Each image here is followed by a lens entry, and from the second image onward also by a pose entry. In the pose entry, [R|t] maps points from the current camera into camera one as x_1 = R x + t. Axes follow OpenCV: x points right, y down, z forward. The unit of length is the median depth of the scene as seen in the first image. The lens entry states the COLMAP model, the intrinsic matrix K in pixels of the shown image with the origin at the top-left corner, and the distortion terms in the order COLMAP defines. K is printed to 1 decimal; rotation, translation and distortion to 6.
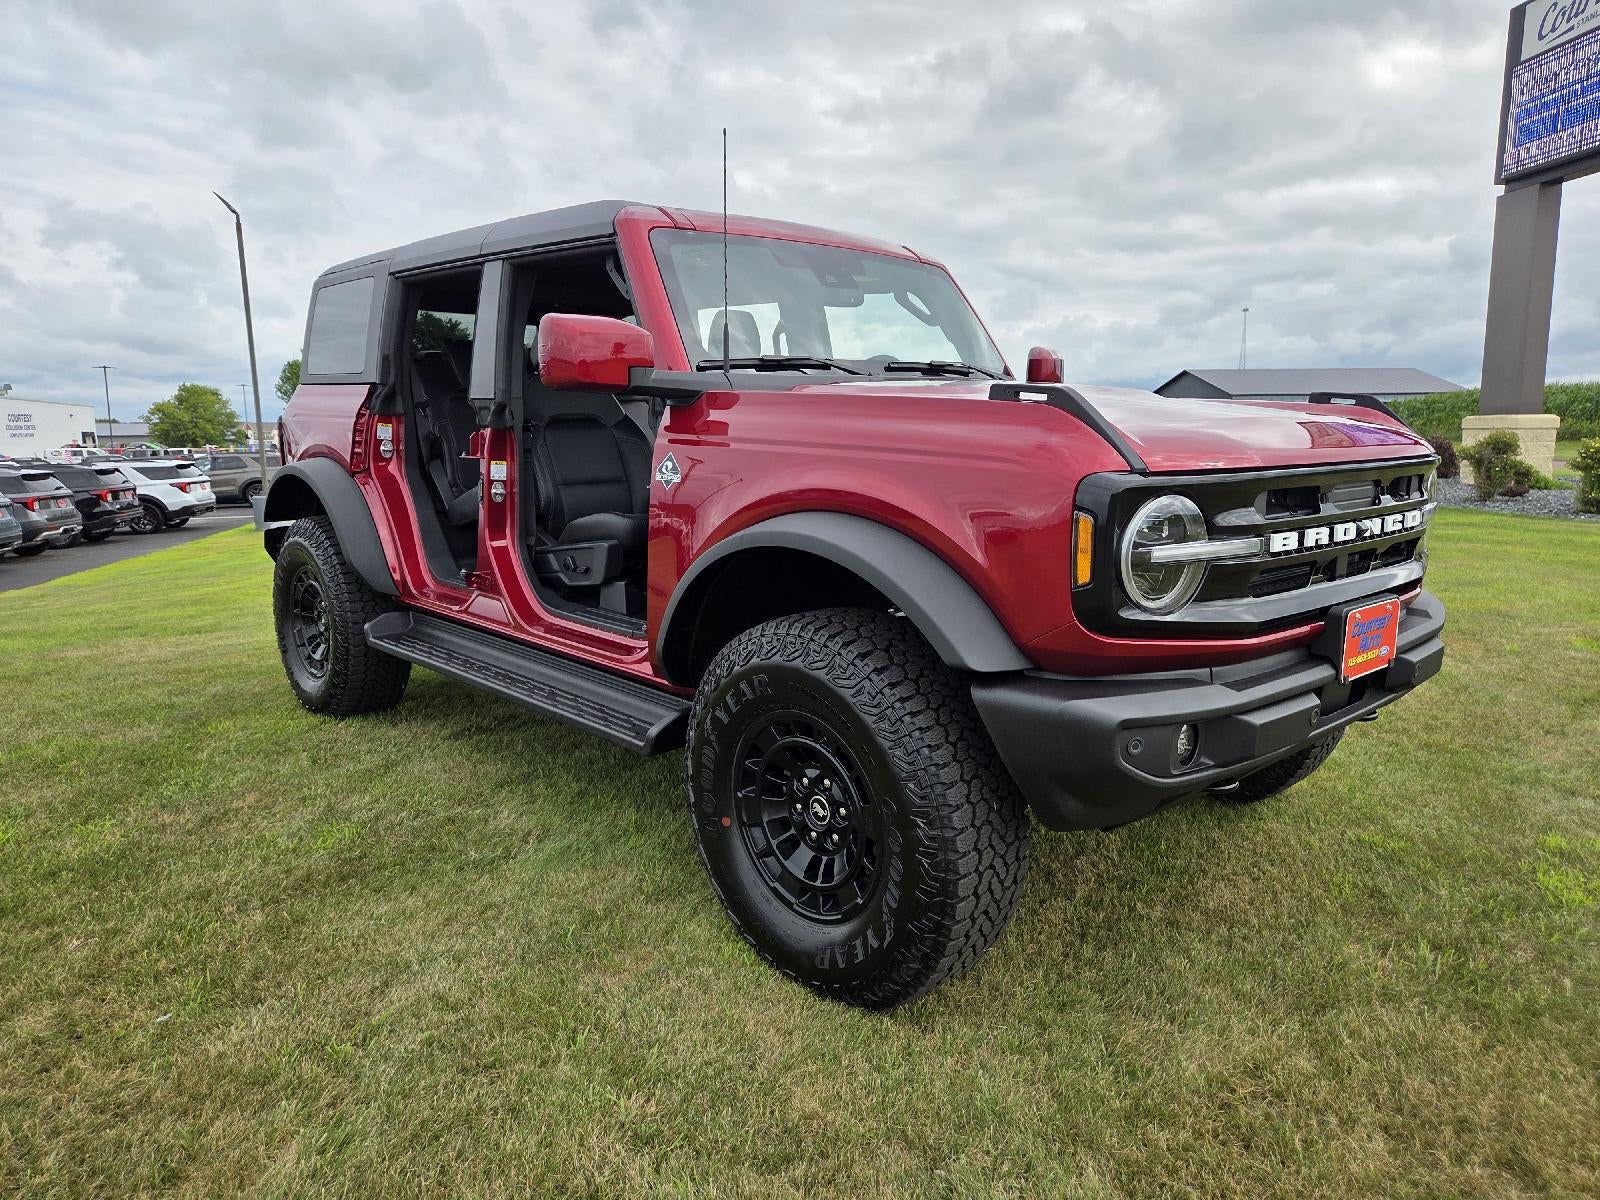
lens RADIAL K [[1105.6, 0, 797.3], [0, 1105.6, 589.9], [0, 0, 1]] dist [0.062286, -0.047581]
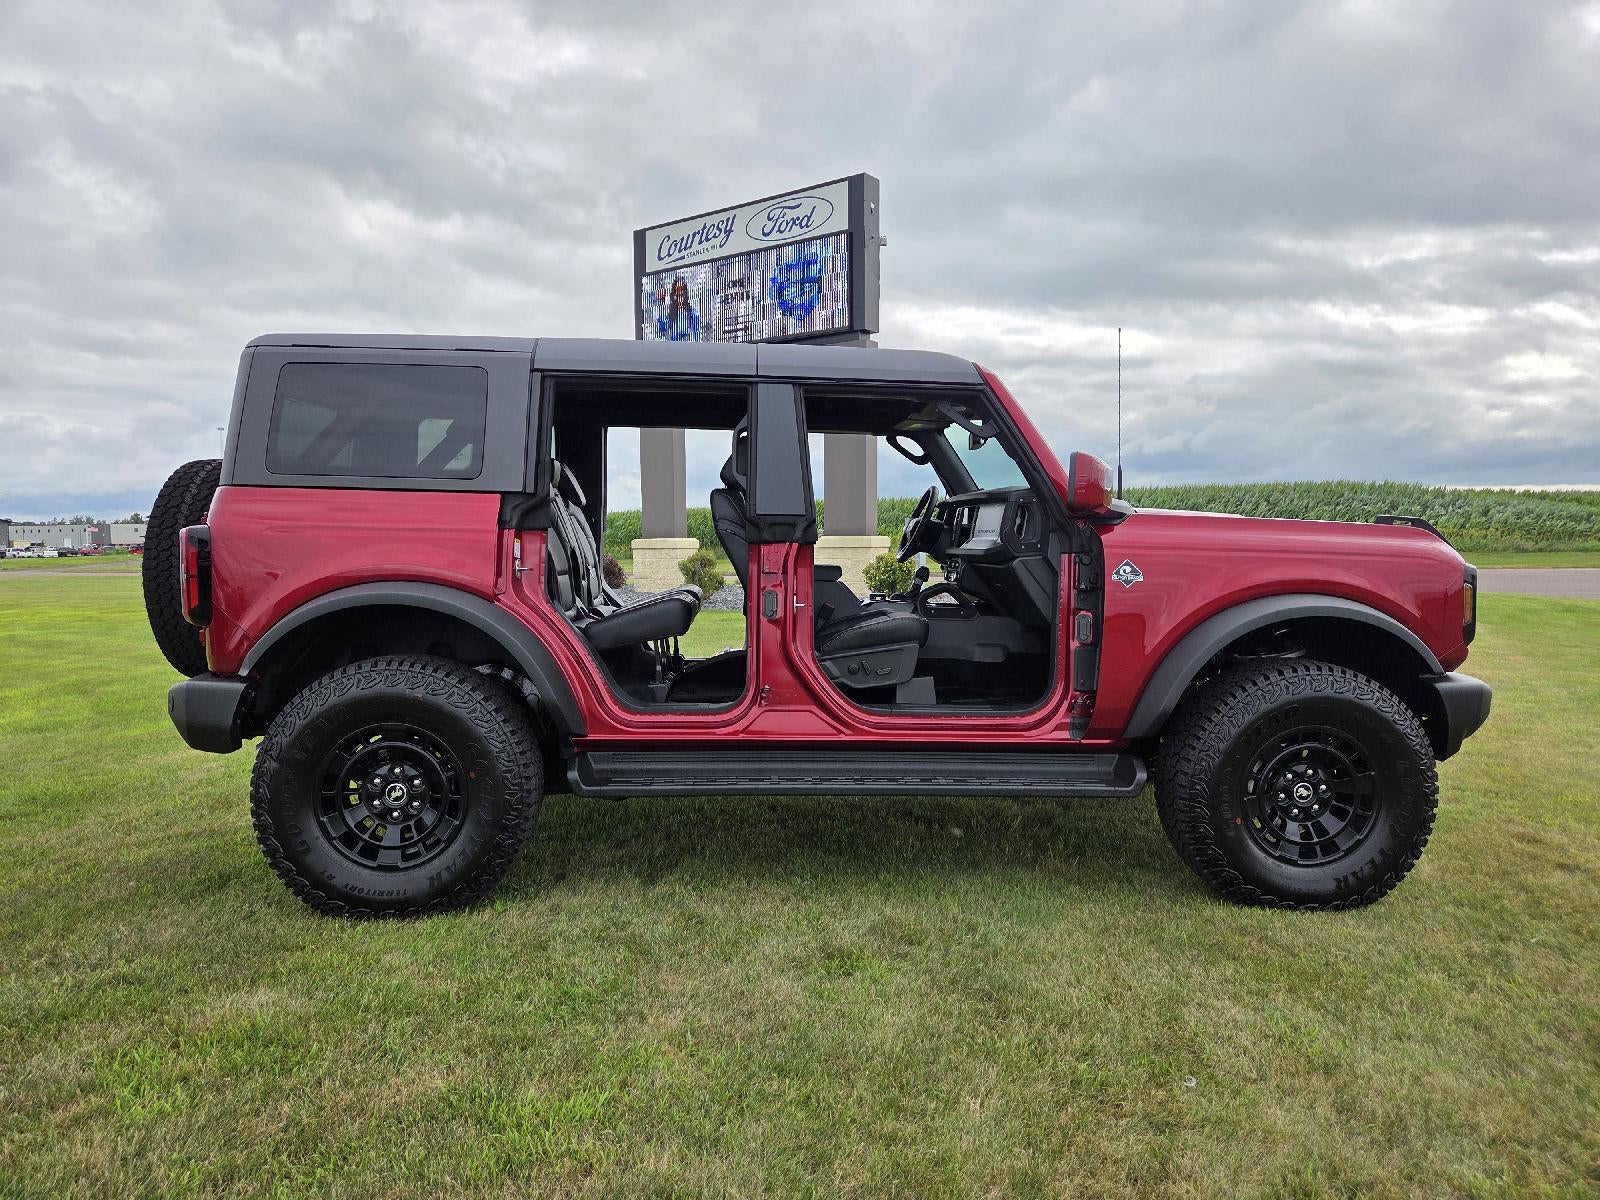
lens RADIAL K [[1105.6, 0, 798.5], [0, 1105.6, 599.8], [0, 0, 1]] dist [0.062286, -0.047581]
pose [[0.623944, -0.036734, 0.780605, -1.585236], [0.112946, 0.992645, -0.043567, -0.072001], [-0.773264, 0.115350, 0.623505, 0.555012]]
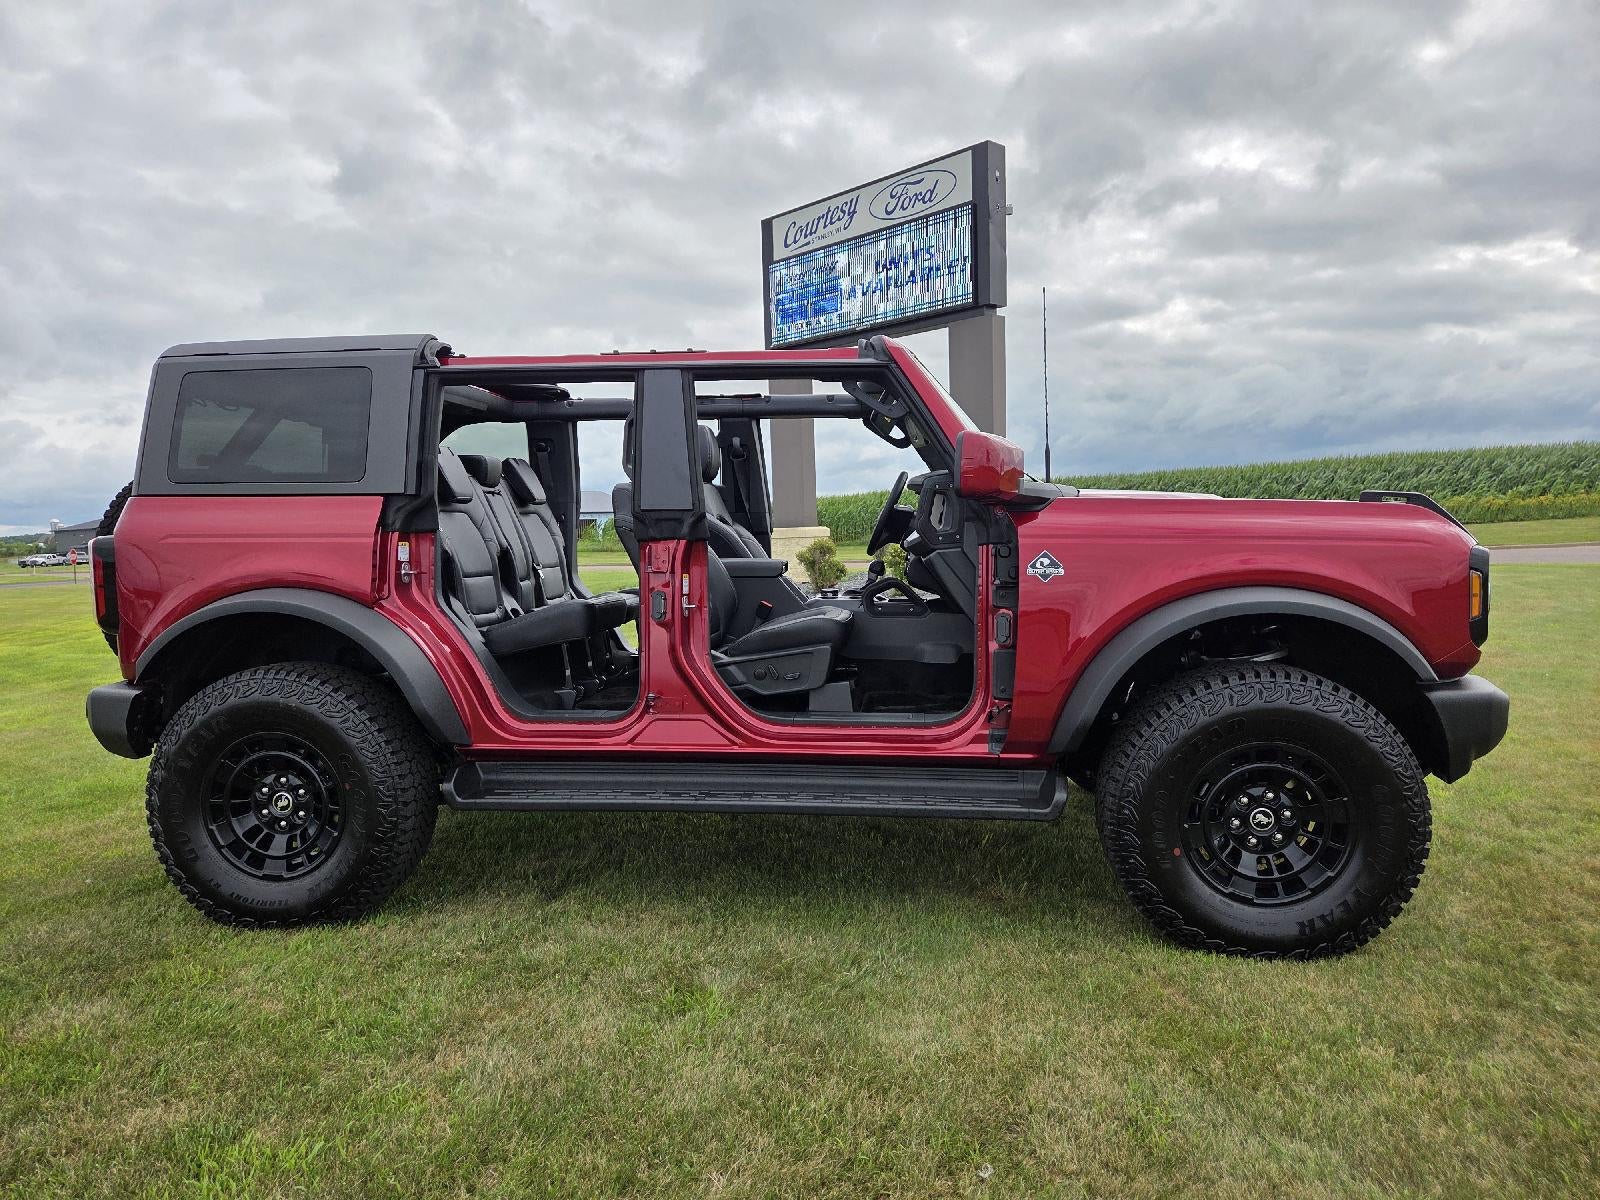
lens RADIAL K [[1105.6, 0, 793.4], [0, 1105.6, 594.6], [0, 0, 1]] dist [0.062286, -0.047581]
pose [[0.750389, -0.052632, 0.658898, -1.229384], [0.118407, 0.991404, -0.055655, -0.051497], [-0.650305, 0.119781, 0.750170, 0.352132]]
